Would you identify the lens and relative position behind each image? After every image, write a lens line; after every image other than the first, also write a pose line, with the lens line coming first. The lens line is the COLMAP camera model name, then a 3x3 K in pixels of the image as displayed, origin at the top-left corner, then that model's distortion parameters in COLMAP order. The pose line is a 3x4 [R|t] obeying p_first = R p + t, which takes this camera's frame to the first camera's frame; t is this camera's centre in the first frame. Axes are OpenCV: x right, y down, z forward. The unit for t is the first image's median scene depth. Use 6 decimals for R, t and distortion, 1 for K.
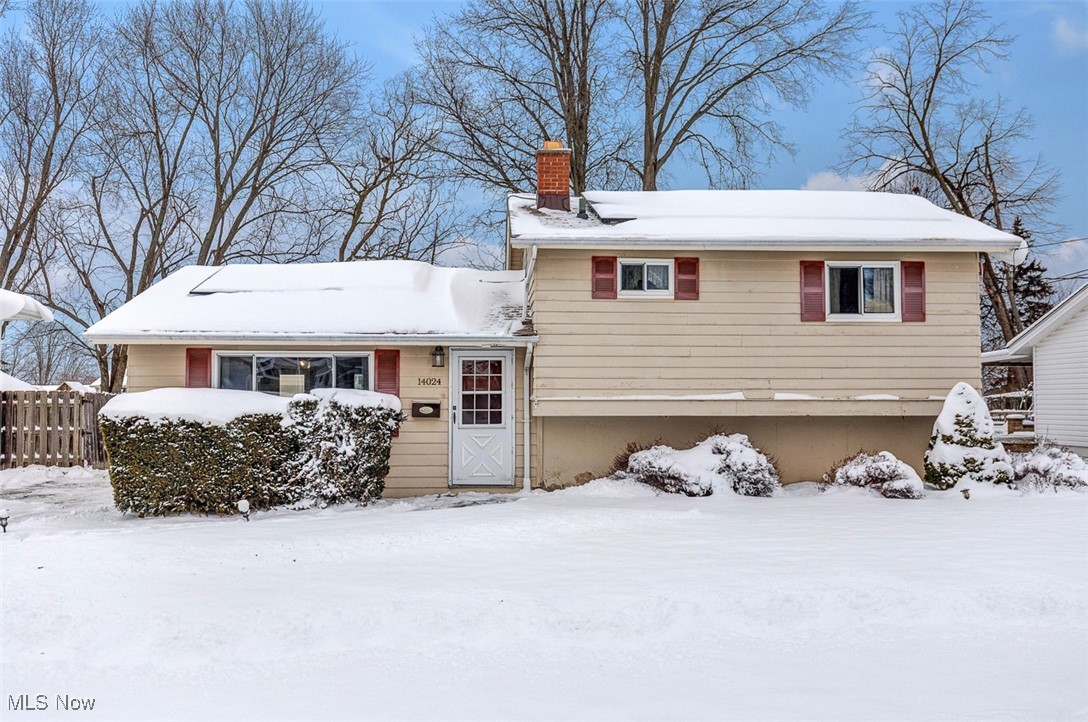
lens RADIAL K [[895.9, 0, 544.0], [0, 895.9, 366.1], [0, 0, 1]] dist [-0.005595, 0.014891]
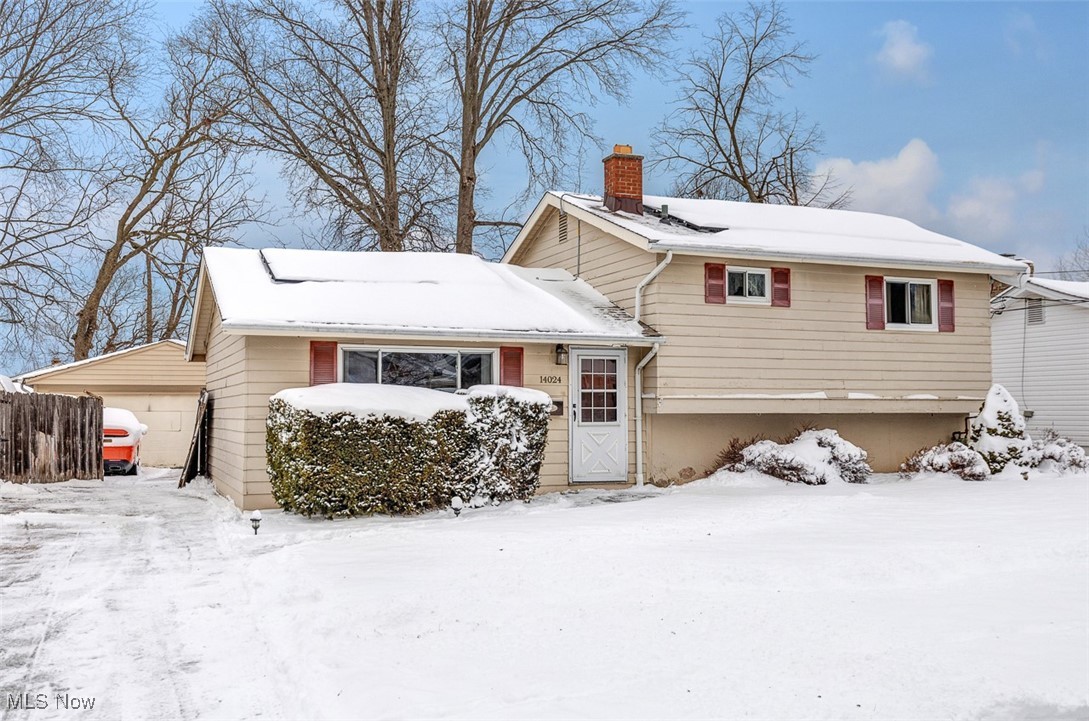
lens RADIAL K [[1045.6, 0, 544.6], [0, 1045.6, 359.0], [0, 0, 1]] dist [0.002069, 0.000000]
pose [[0.942077, 0.016092, 0.335010, -0.534533], [-0.012568, 0.999841, -0.012685, 0.009314], [-0.335161, 0.007740, 0.942129, -0.101925]]
